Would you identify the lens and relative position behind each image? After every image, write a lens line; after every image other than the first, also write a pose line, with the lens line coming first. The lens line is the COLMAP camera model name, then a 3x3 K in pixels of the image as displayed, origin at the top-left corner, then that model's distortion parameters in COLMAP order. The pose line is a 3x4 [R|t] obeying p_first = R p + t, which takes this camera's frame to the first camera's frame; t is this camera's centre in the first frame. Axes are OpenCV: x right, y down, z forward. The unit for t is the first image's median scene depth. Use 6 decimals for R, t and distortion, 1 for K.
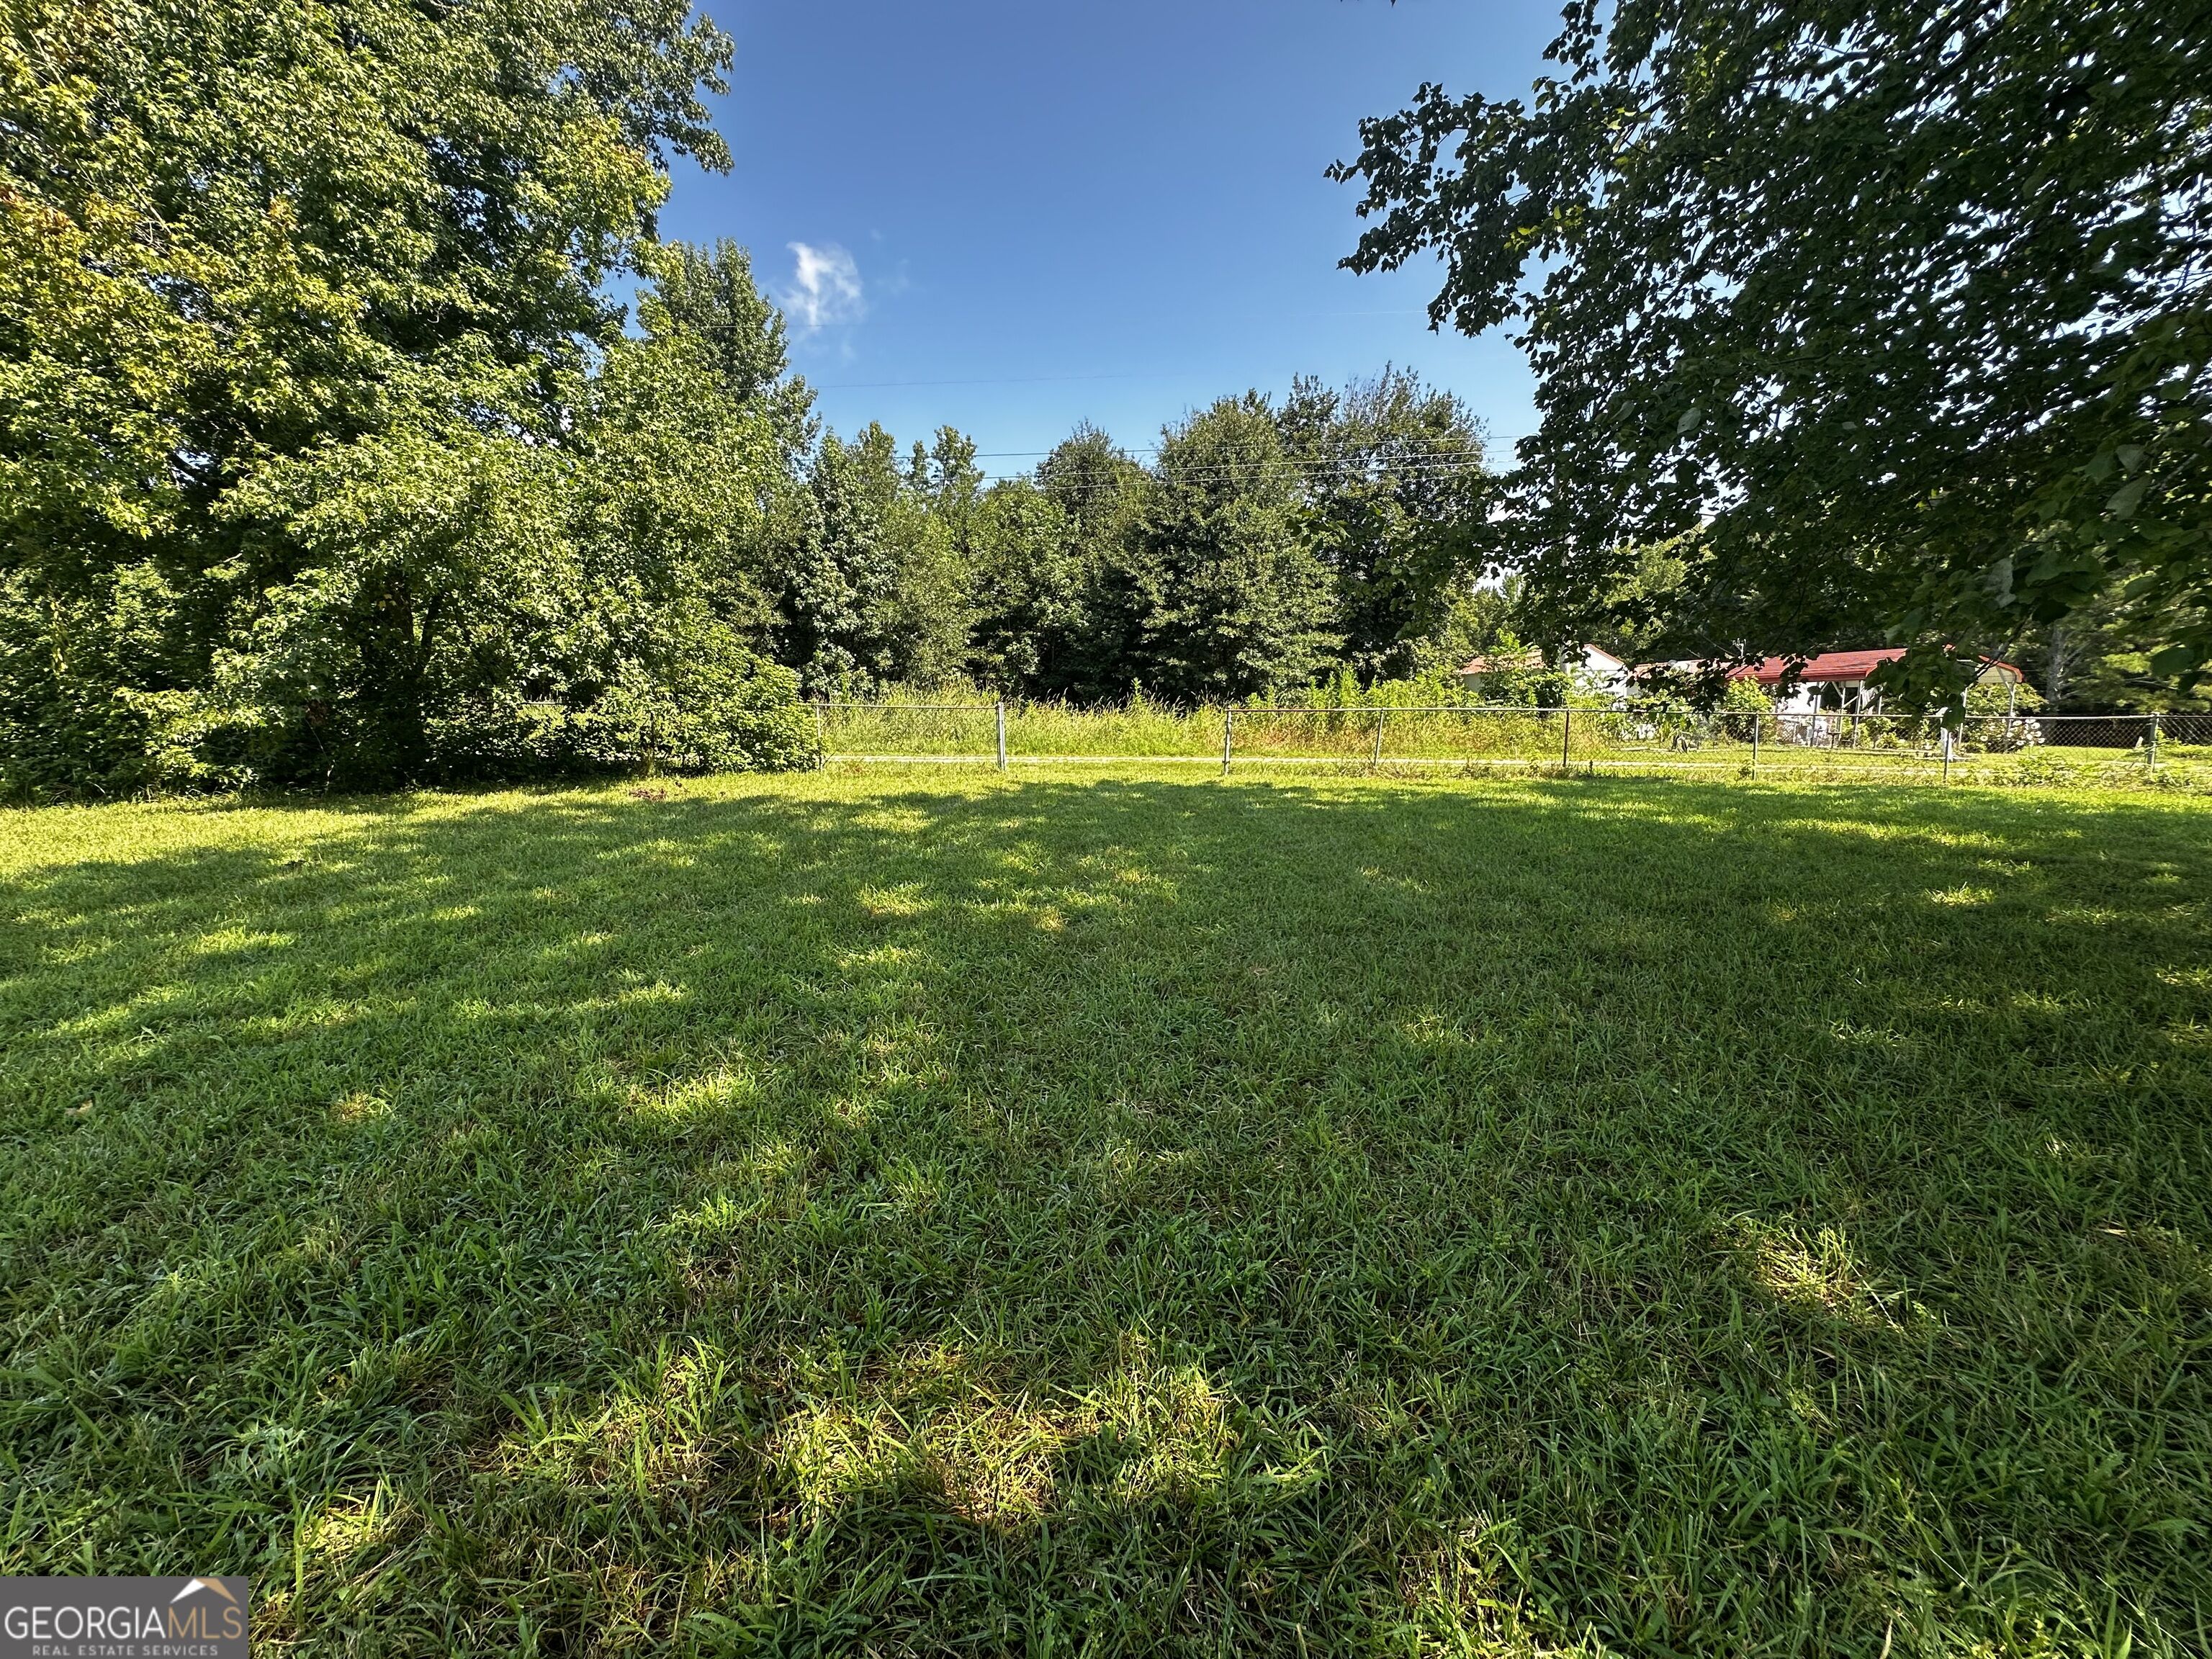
lens RADIAL K [[896.3, 0, 1121.9], [0, 896.3, 839.7], [0, 0, 1]] dist [0.000704, 0.000575]
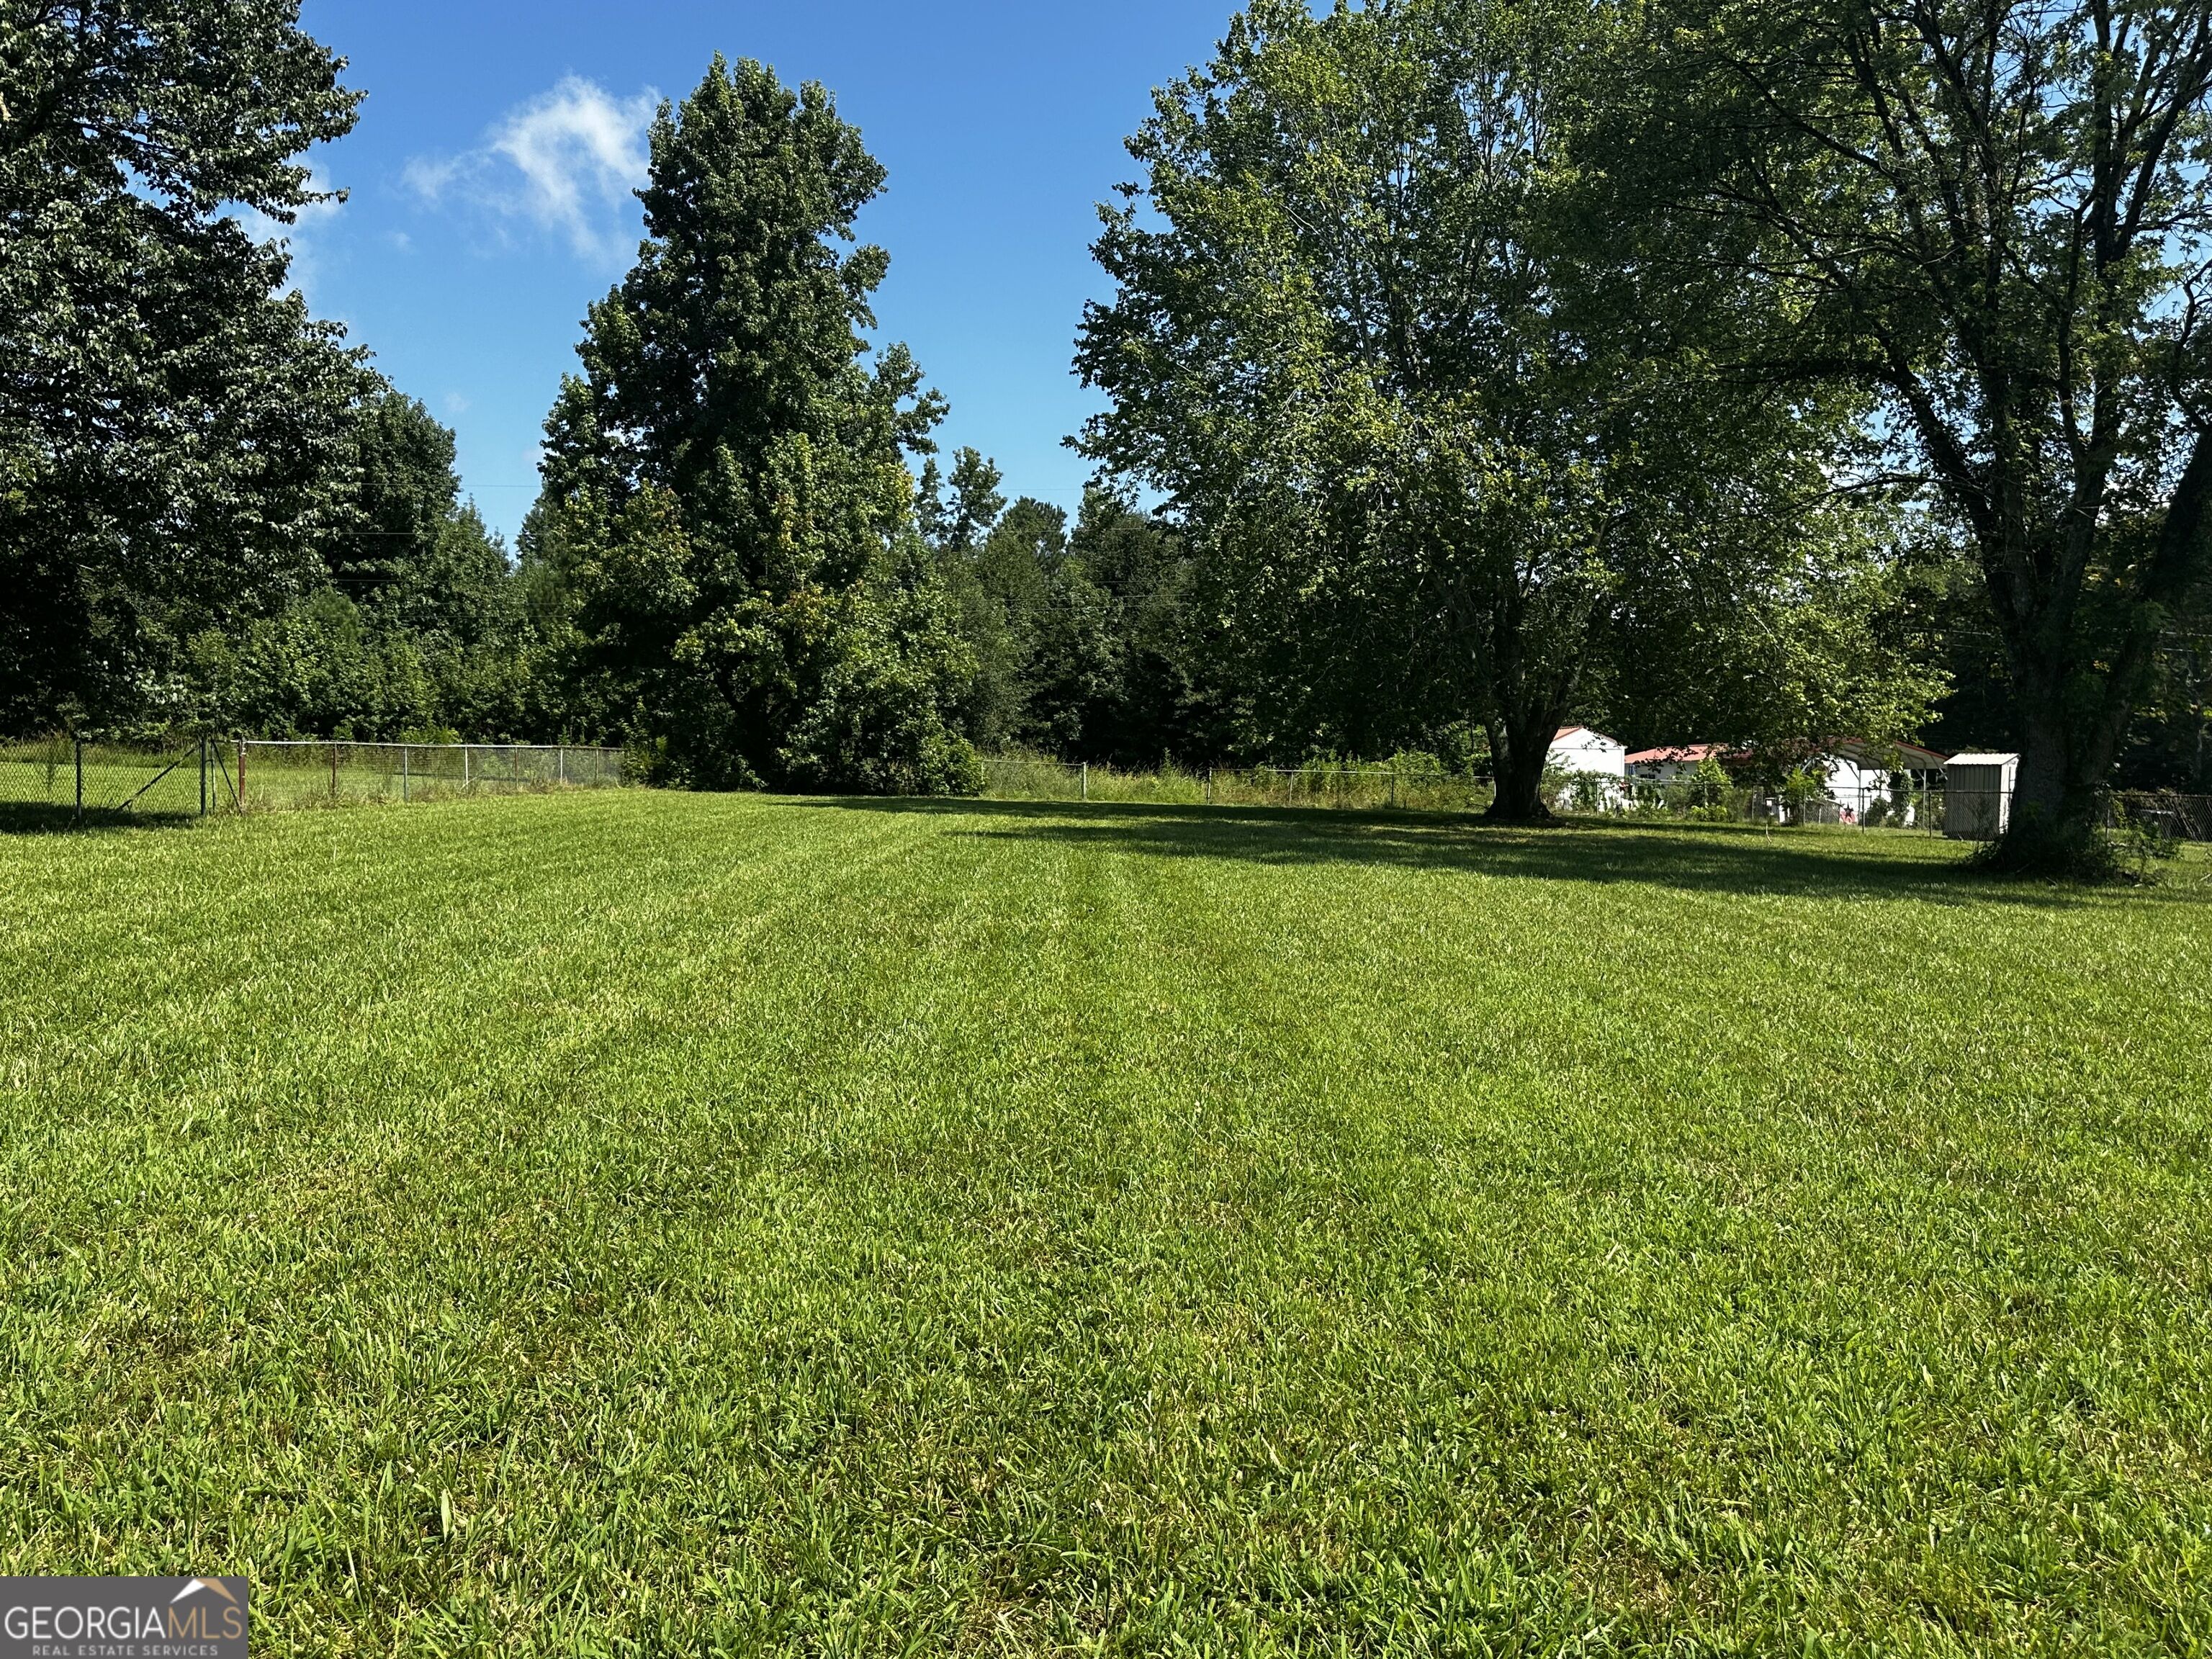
lens RADIAL K [[1730.6, 0, 1138.2], [0, 1730.6, 824.6], [0, 0, 1]] dist [0.081976, -0.107599]
pose [[0.999378, 0.029643, -0.019086, 0.021258], [-0.031782, 0.991808, -0.123724, 0.187887], [0.015262, 0.124254, 0.992133, -1.148922]]
